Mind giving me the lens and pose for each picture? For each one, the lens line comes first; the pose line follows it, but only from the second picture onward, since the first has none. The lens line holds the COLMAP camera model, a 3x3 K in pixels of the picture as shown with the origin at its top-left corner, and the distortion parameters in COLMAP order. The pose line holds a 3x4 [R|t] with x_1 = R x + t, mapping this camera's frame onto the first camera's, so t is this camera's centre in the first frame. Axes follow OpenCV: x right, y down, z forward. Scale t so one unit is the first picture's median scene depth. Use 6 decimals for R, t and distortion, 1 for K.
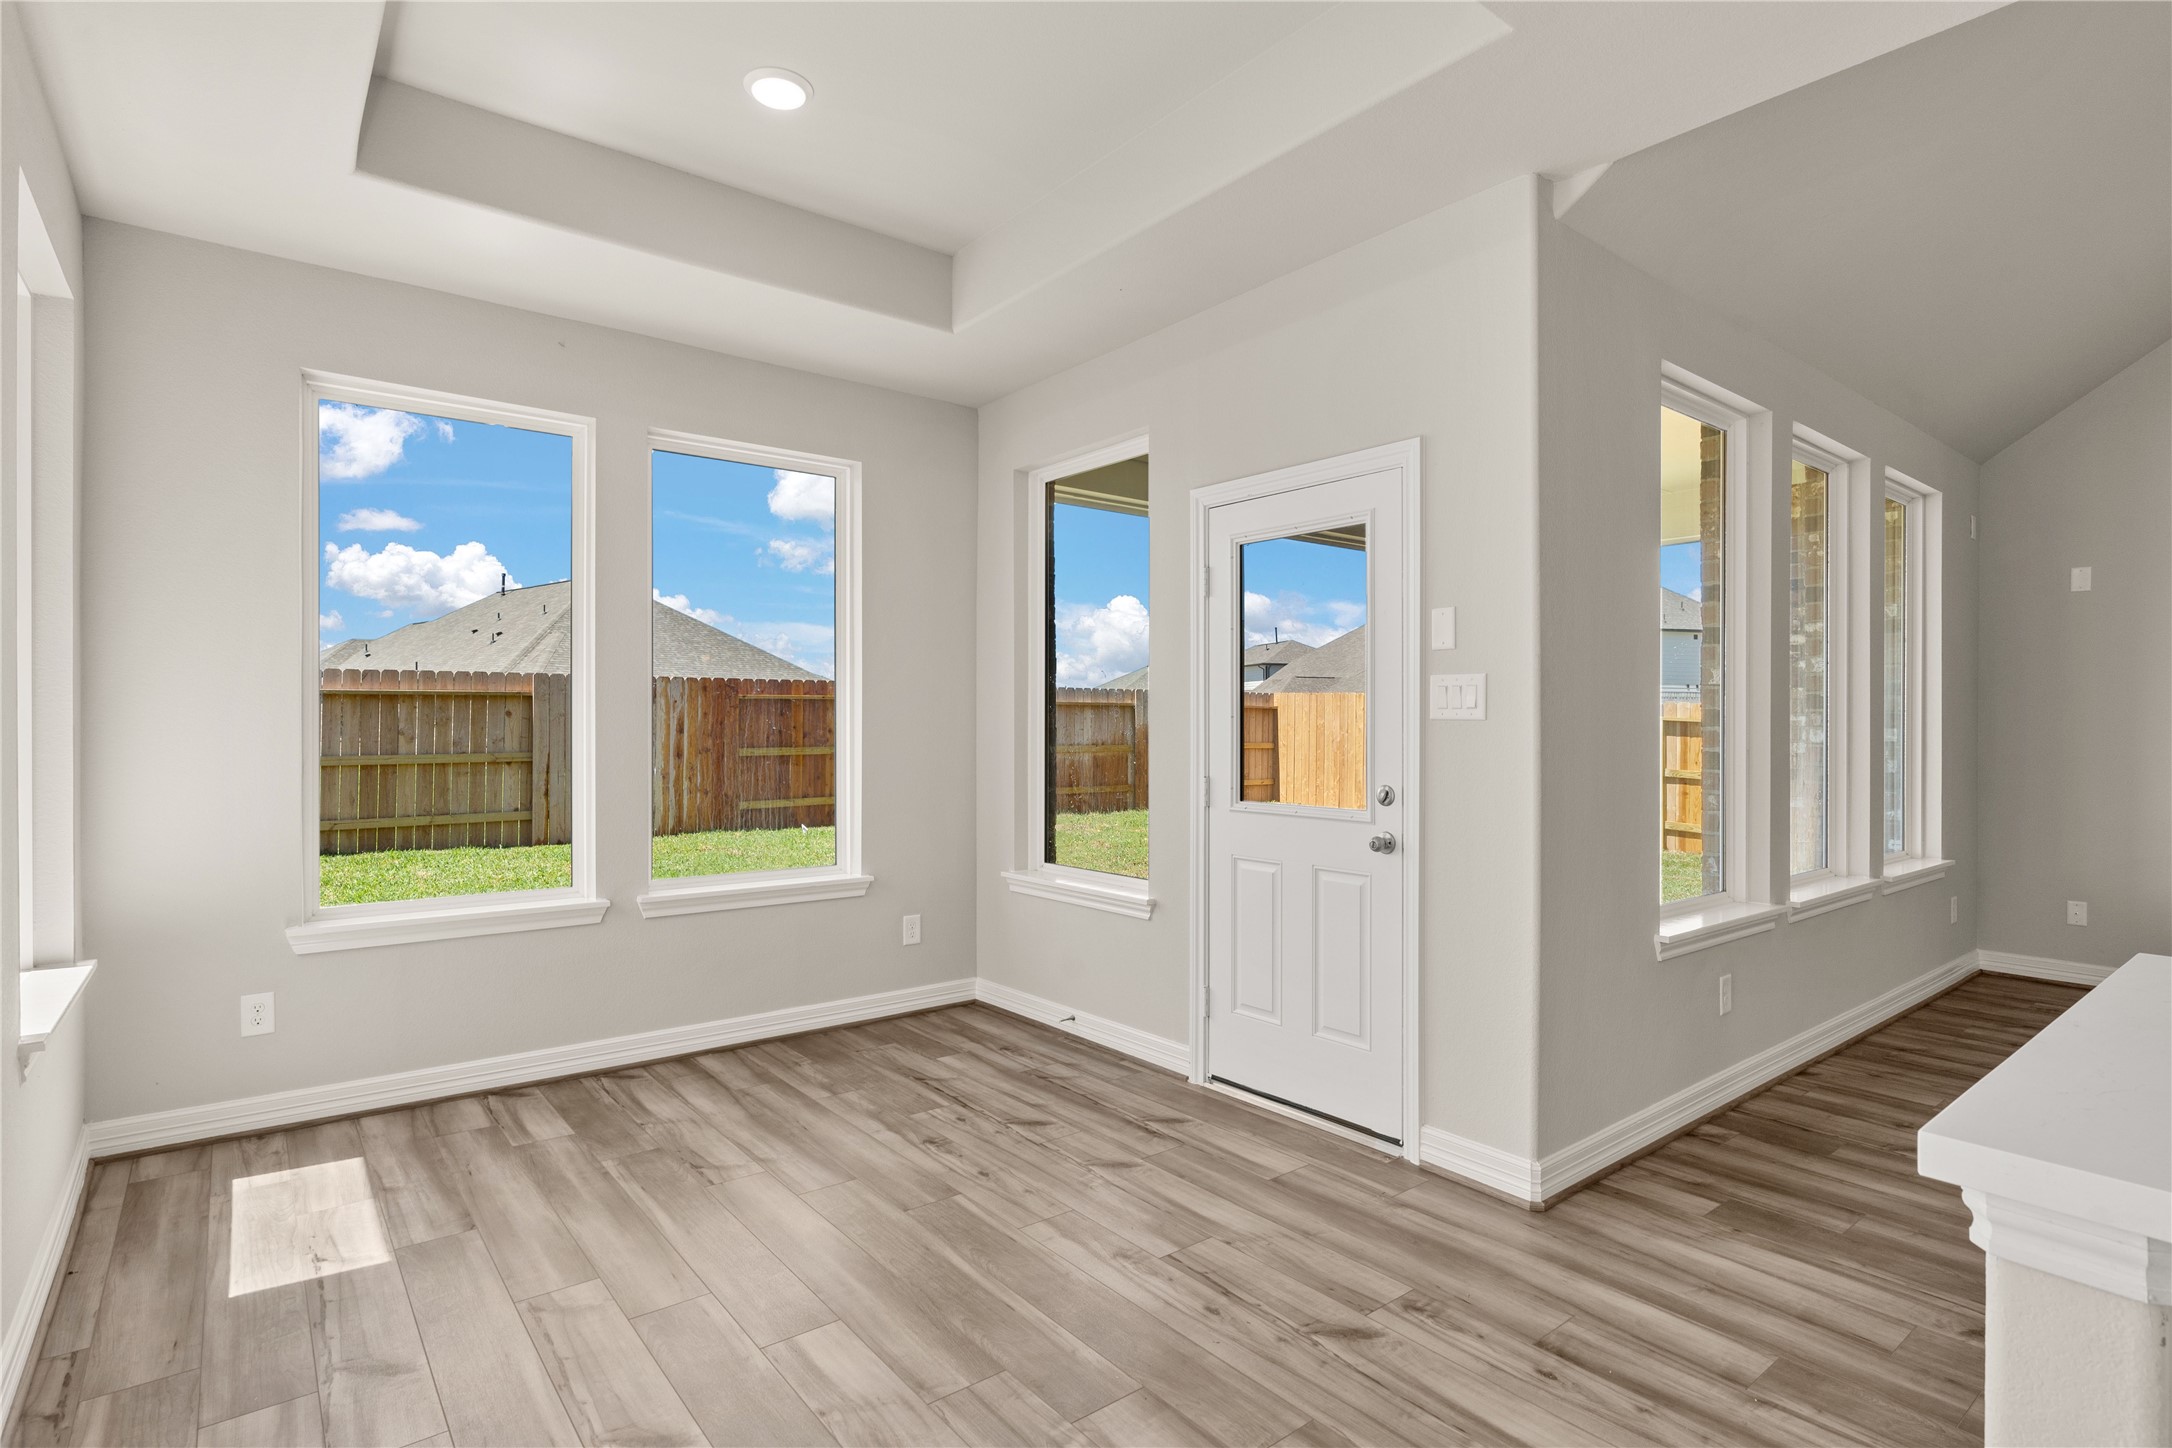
lens RADIAL K [[1054.6, 0, 1045.8], [0, 1054.6, 725.0], [0, 0, 1]] dist [-0.006622, 0.003481]
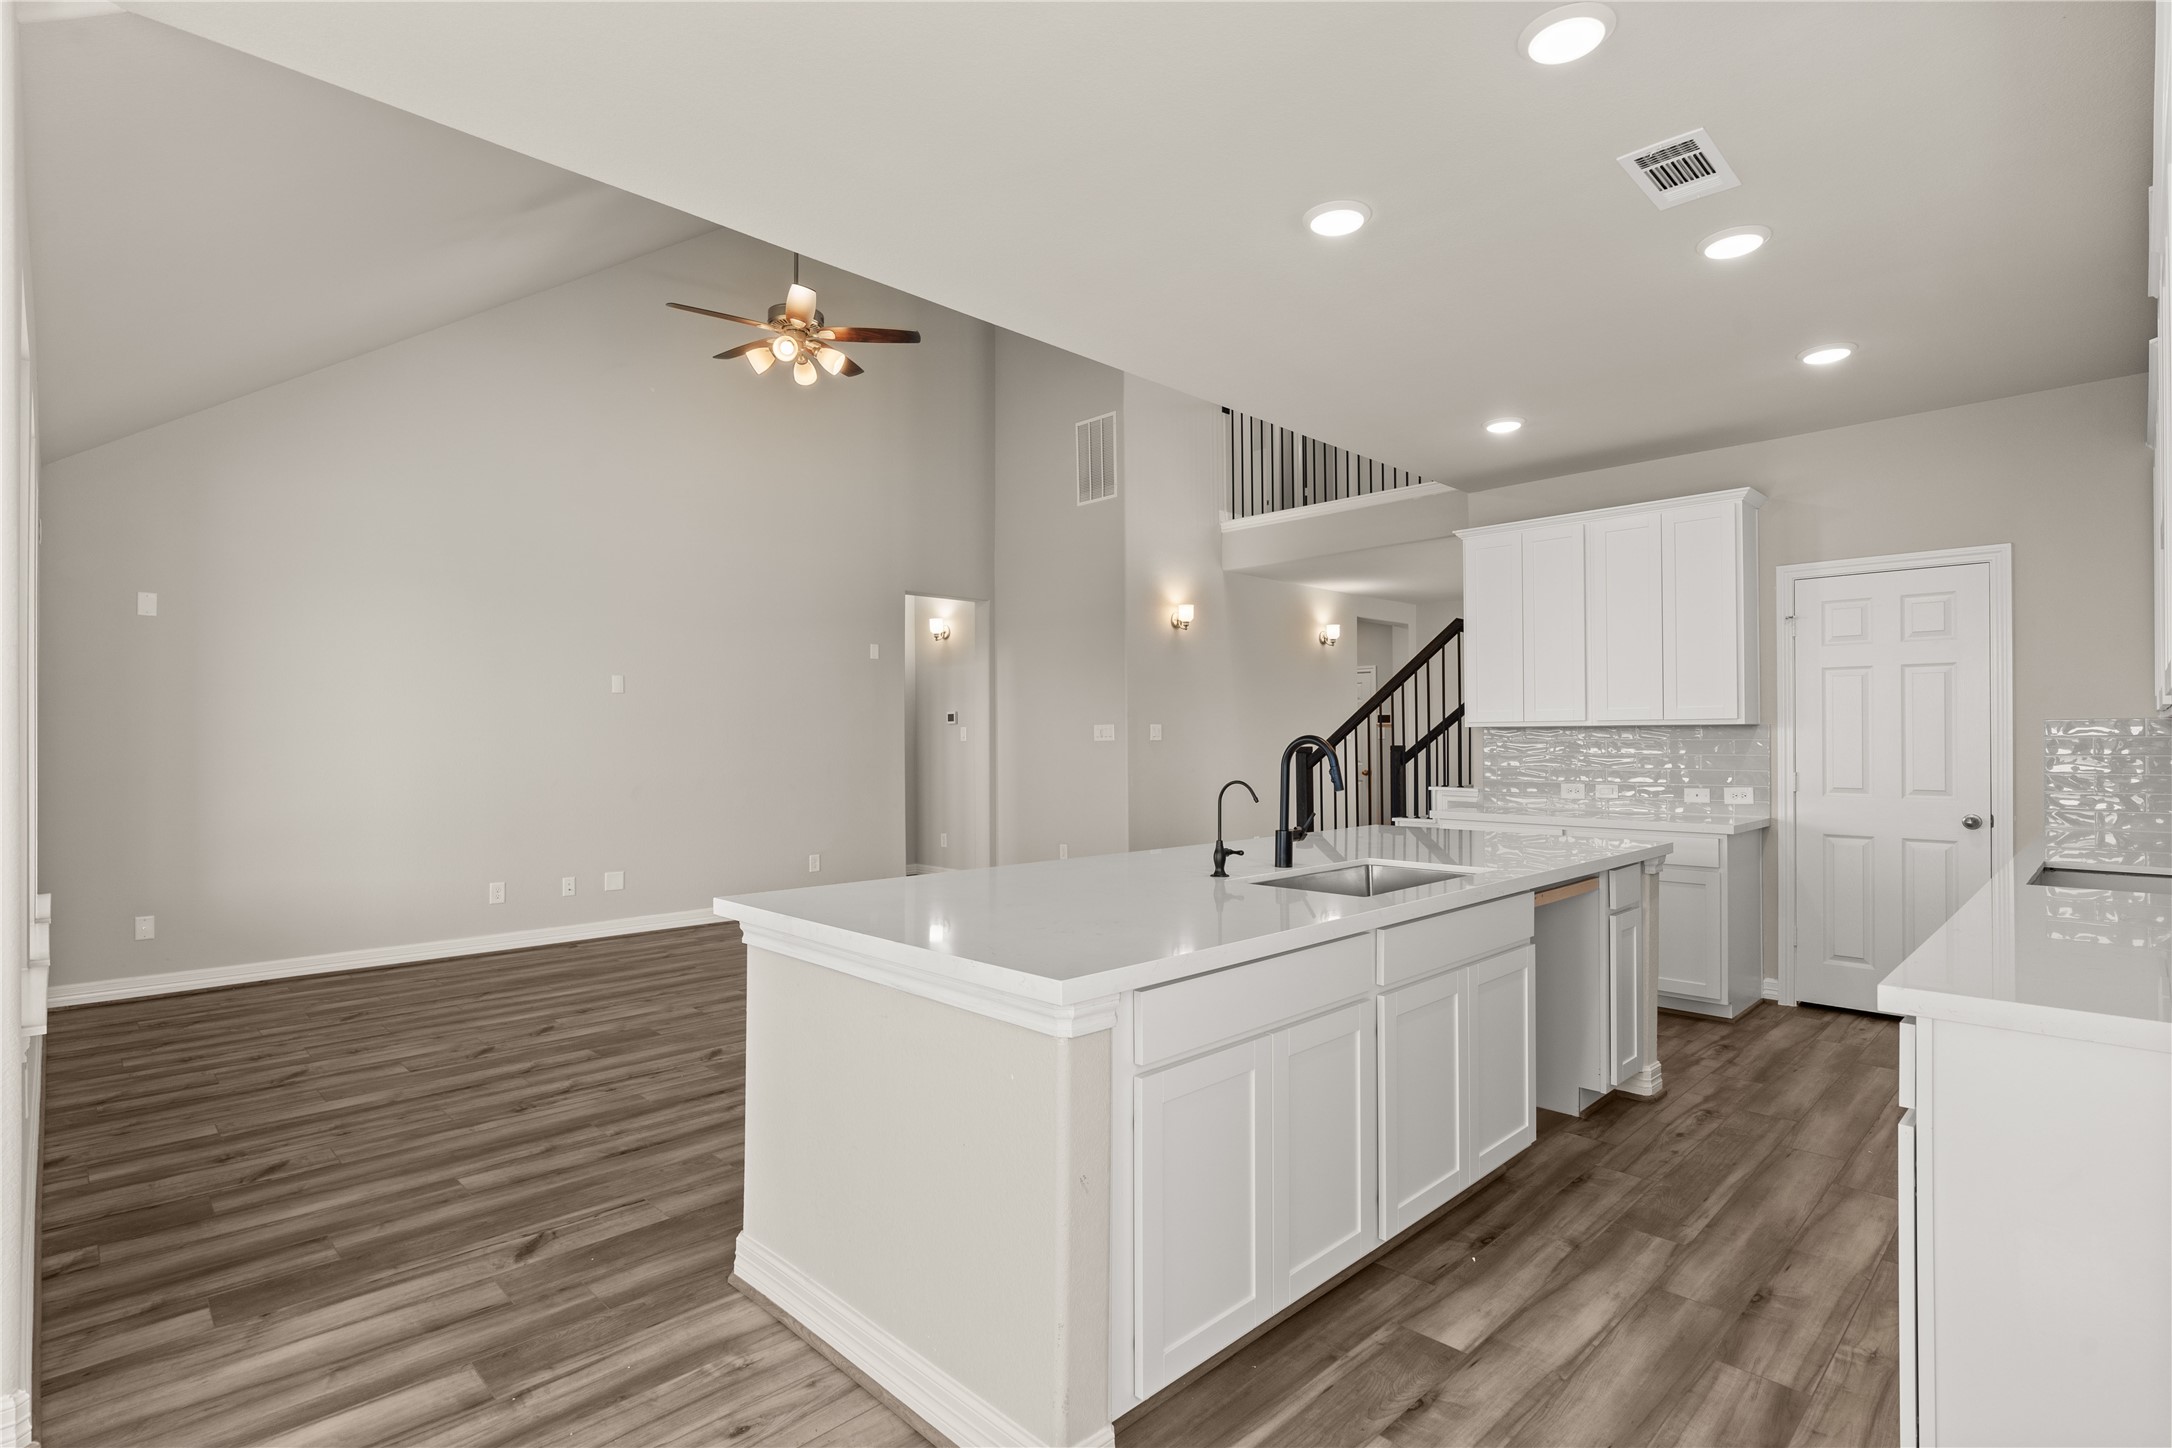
lens RADIAL K [[1054.6, 0, 1093.8], [0, 1054.6, 710.0], [0, 0, 1]] dist [-0.006622, 0.003481]
pose [[-0.124670, 0.028044, 0.991802, -0.250177], [0.005648, 0.999604, -0.027555, -0.000462], [-0.992182, 0.002166, -0.124779, 0.323250]]
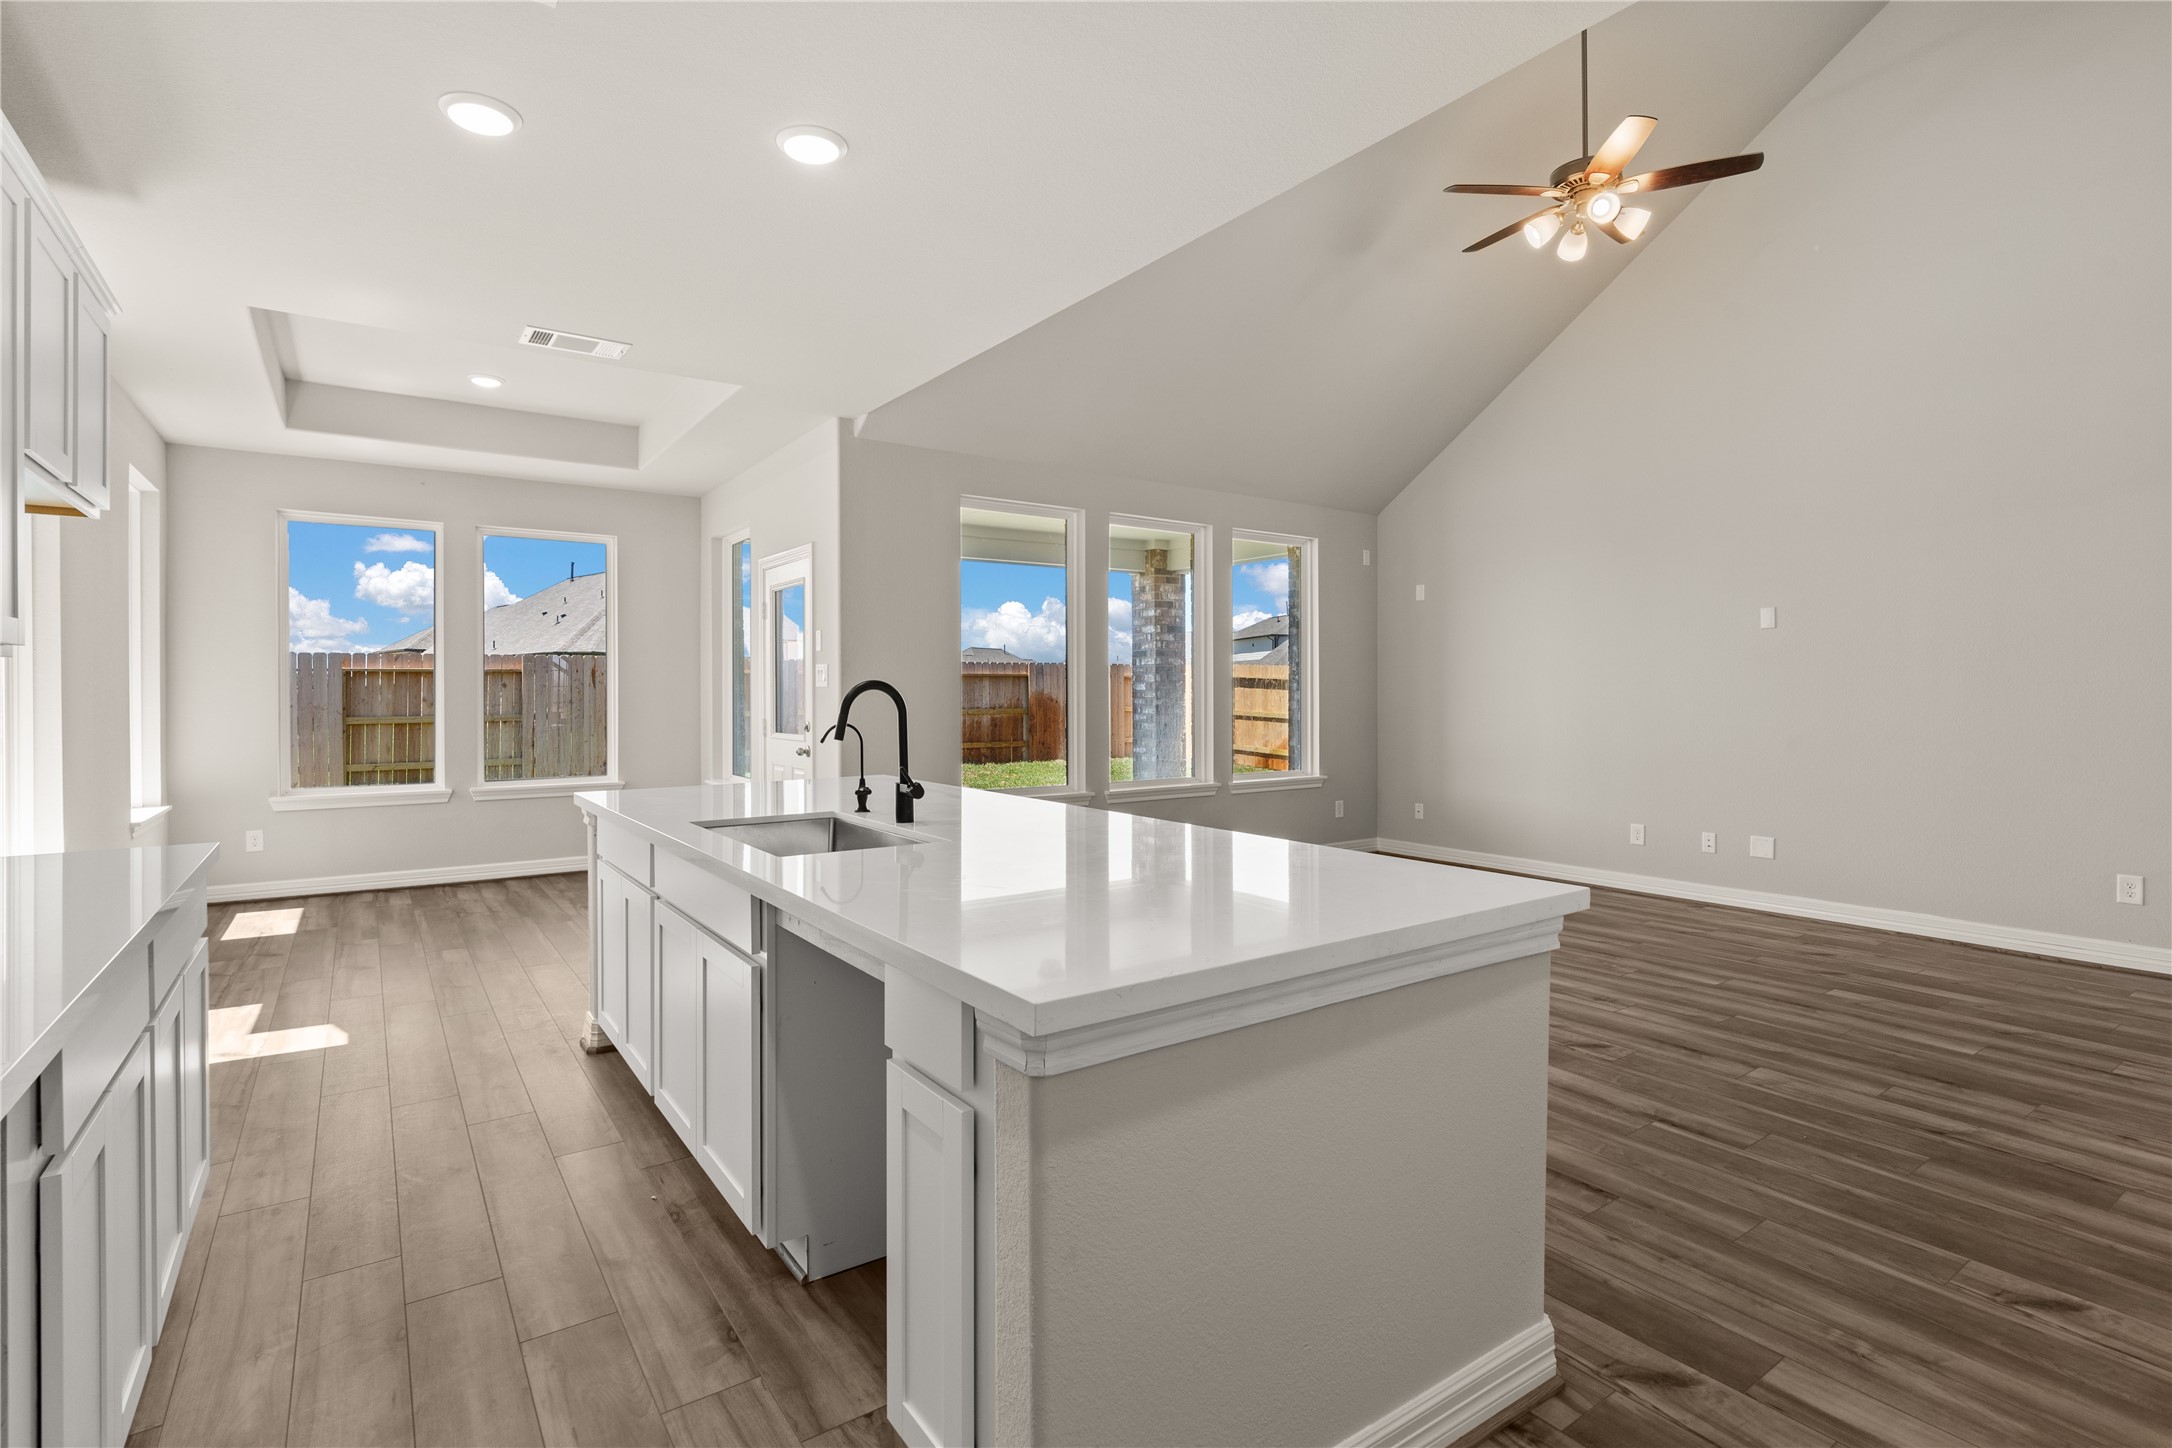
lens RADIAL K [[1054.6, 0, 1088.3], [0, 1054.6, 692.6], [0, 0, 1]] dist [-0.006622, 0.003481]
pose [[0.998209, -0.004132, -0.059675, 0.817535], [0.004073, 0.999991, -0.001112, 0.007993], [0.059679, 0.000867, 0.998217, -0.766833]]
